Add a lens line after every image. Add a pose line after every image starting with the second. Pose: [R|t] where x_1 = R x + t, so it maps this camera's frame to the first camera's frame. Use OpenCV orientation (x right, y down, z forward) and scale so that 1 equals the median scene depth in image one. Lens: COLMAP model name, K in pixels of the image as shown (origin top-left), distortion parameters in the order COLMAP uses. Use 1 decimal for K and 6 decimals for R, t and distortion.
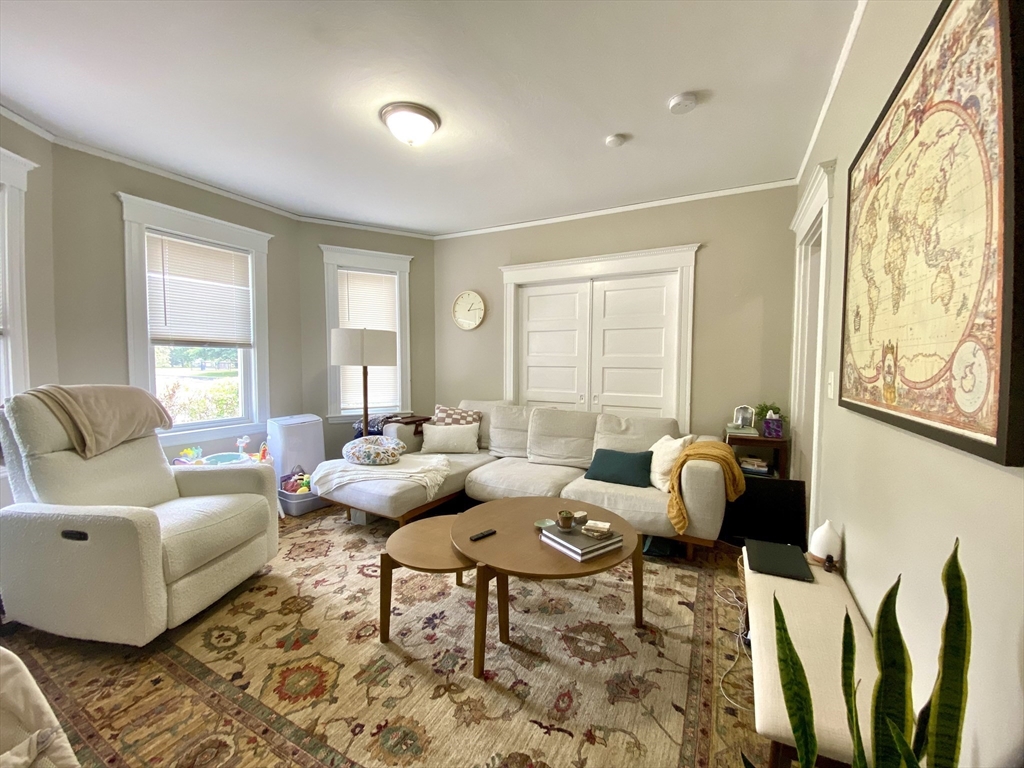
lens RADIAL K [[411.0, 0, 512.0], [0, 411.0, 384.0], [0, 0, 1]] dist [-0.000228, -0.013423]
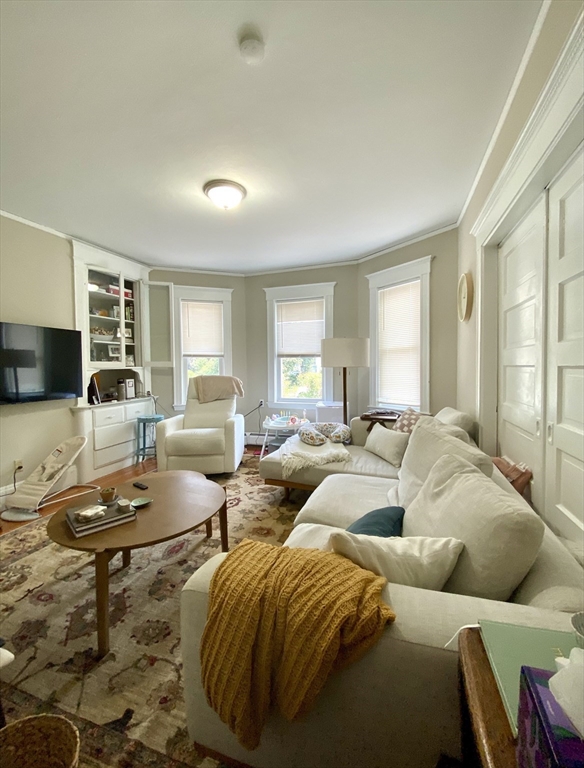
lens RADIAL K [[312.5, 0, 293.5], [0, 312.5, 379.4], [0, 0, 1]] dist [0.034123, -0.025210]
pose [[0.161846, 0.033249, -0.986256, 0.774342], [-0.040265, 0.998822, 0.027065, -0.038012], [0.985994, 0.035331, 0.162994, 0.951038]]
